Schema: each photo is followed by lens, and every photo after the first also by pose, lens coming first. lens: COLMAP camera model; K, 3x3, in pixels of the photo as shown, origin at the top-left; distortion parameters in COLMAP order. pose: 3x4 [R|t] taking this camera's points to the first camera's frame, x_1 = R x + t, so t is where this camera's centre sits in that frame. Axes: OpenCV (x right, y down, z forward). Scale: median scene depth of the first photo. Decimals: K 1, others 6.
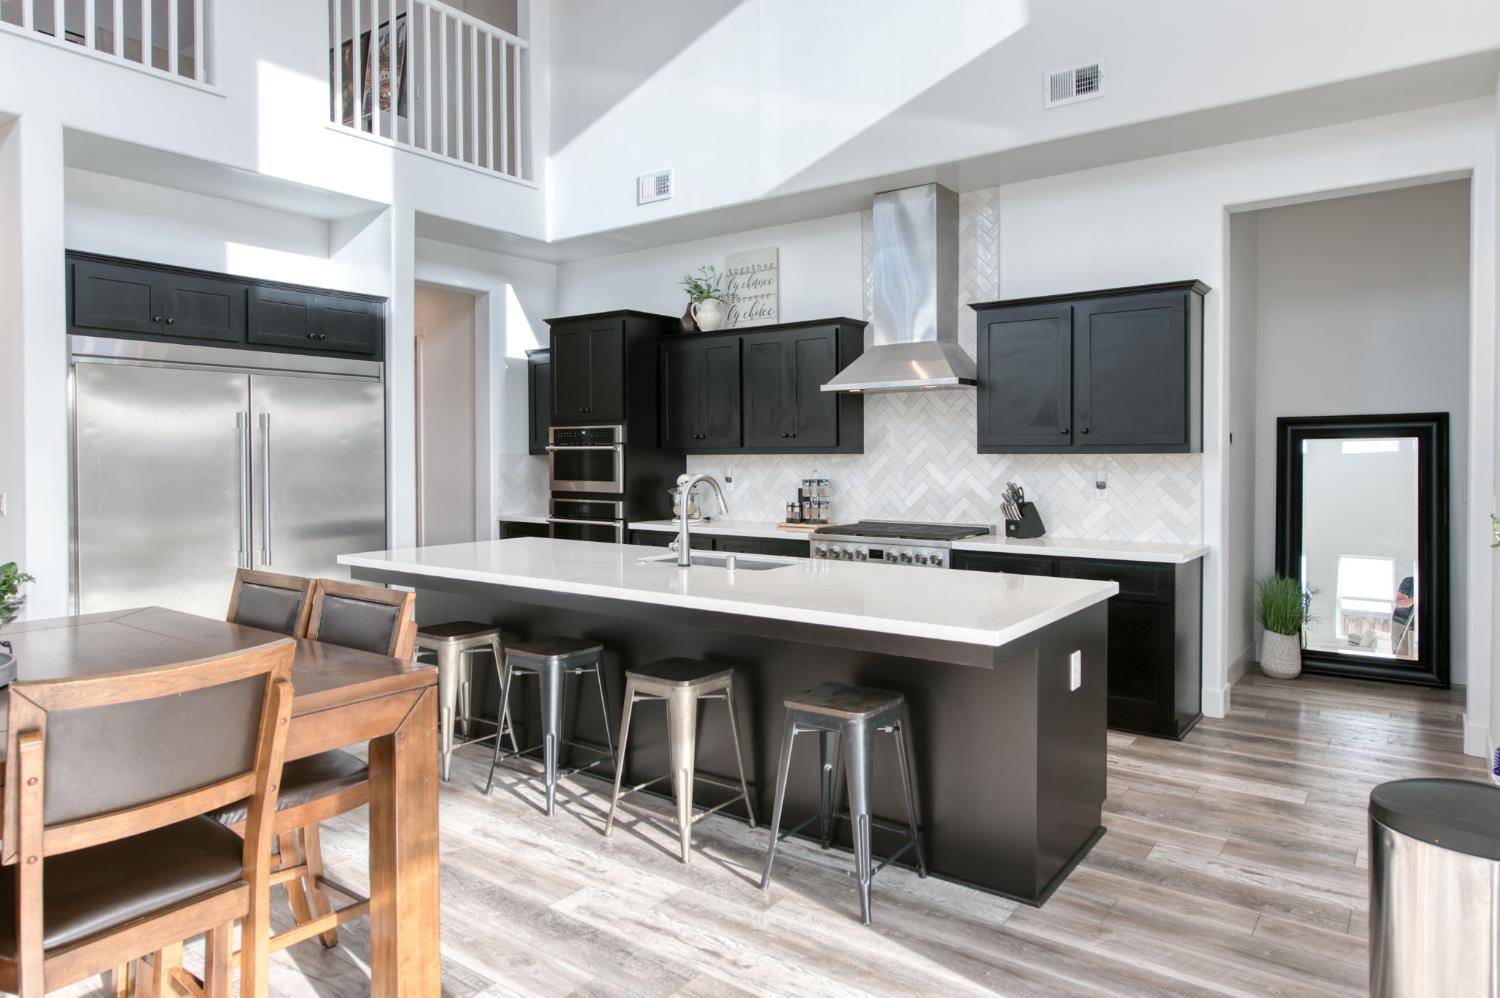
lens RADIAL K [[909.8, 0, 751.1], [0, 909.8, 496.1], [0, 0, 1]] dist [-0.001344, -0.000350]
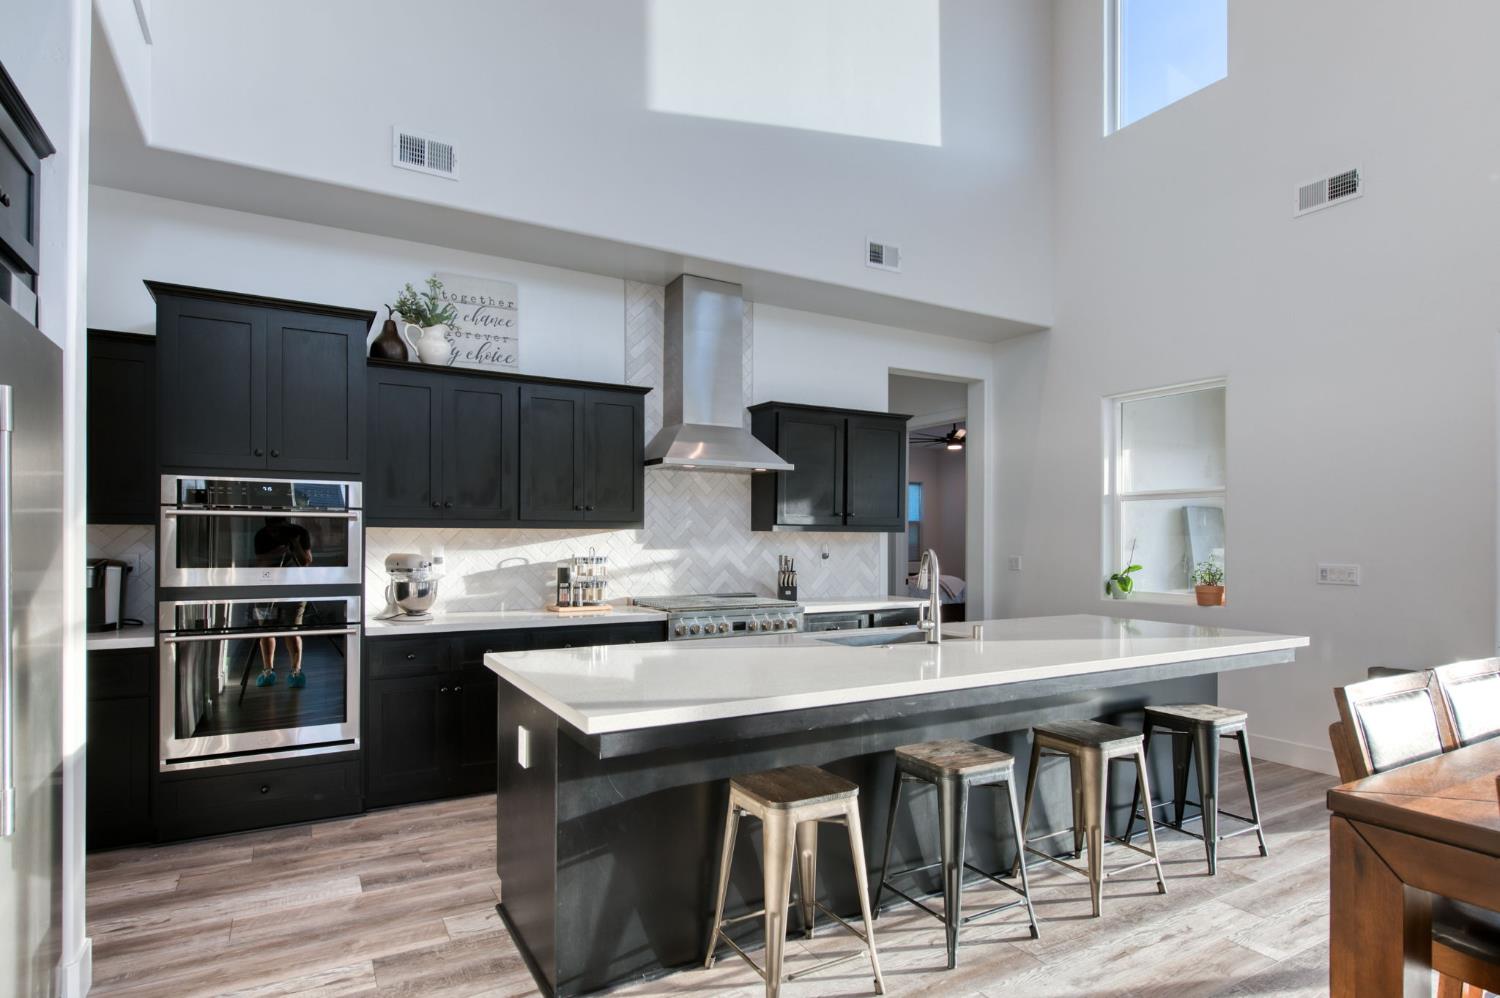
lens RADIAL K [[805.4, 0, 763.2], [0, 805.4, 523.0], [0, 0, 1]] dist [0.001449, 0.000322]
pose [[0.390699, 0.016891, 0.920363, -0.652975], [0.030977, 0.999024, -0.031484, -0.022979], [-0.919997, 0.040811, 0.389795, 0.570803]]
